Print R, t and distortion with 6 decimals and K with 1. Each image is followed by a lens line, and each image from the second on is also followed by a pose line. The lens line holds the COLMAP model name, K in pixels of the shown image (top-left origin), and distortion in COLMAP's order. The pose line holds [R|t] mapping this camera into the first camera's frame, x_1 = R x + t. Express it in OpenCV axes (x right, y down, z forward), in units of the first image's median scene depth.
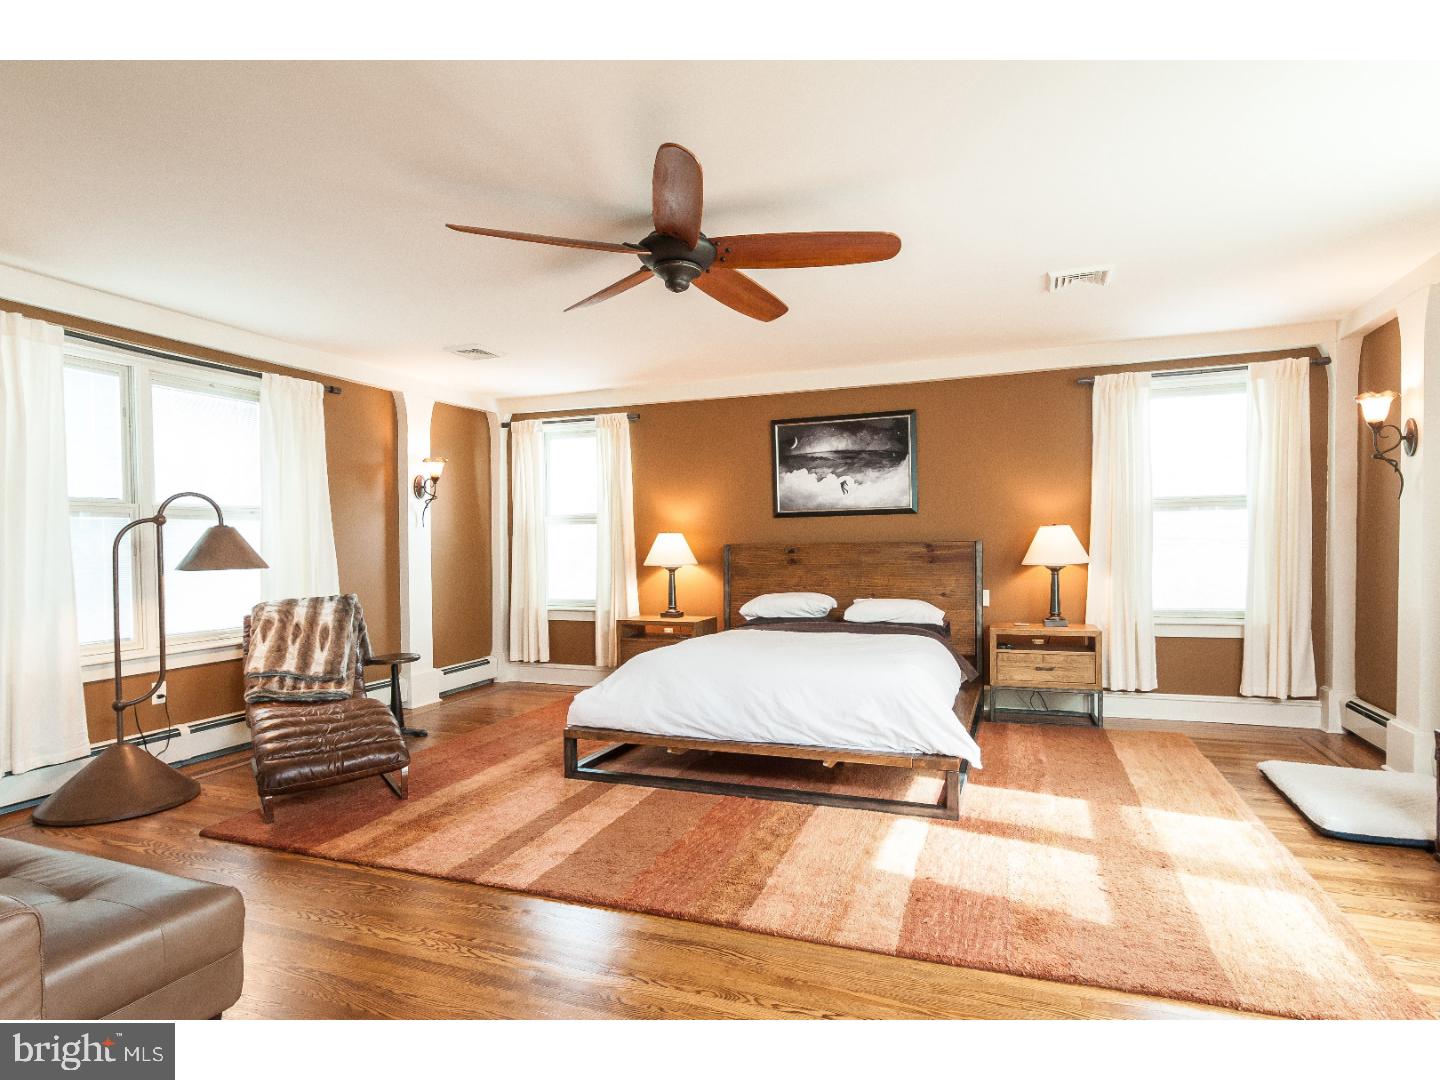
lens RADIAL K [[779.6, 0, 725.7], [0, 779.6, 547.4], [0, 0, 1]] dist [-0.012775, -0.000208]
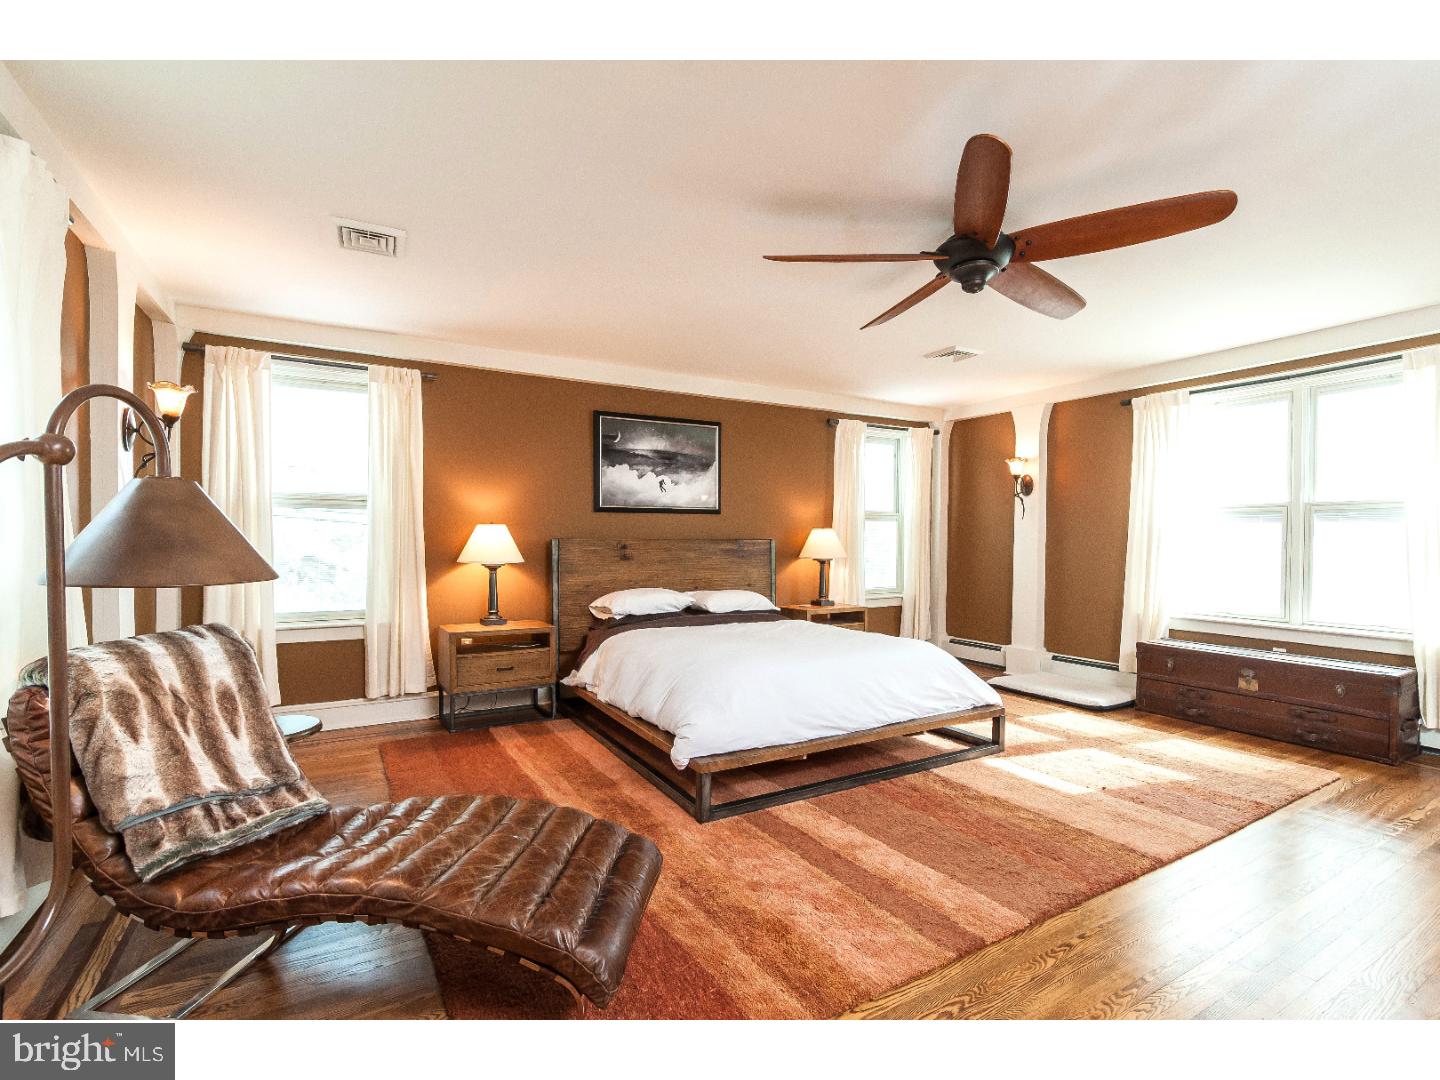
lens RADIAL K [[679.6, 0, 721.2], [0, 679.6, 542.2], [0, 0, 1]] dist [-0.022276, 0.001070]
pose [[0.638628, 0.009680, 0.769455, -0.507177], [-0.006452, 0.999953, -0.007225, 0.004403], [-0.769488, -0.000351, 0.638661, 0.362754]]
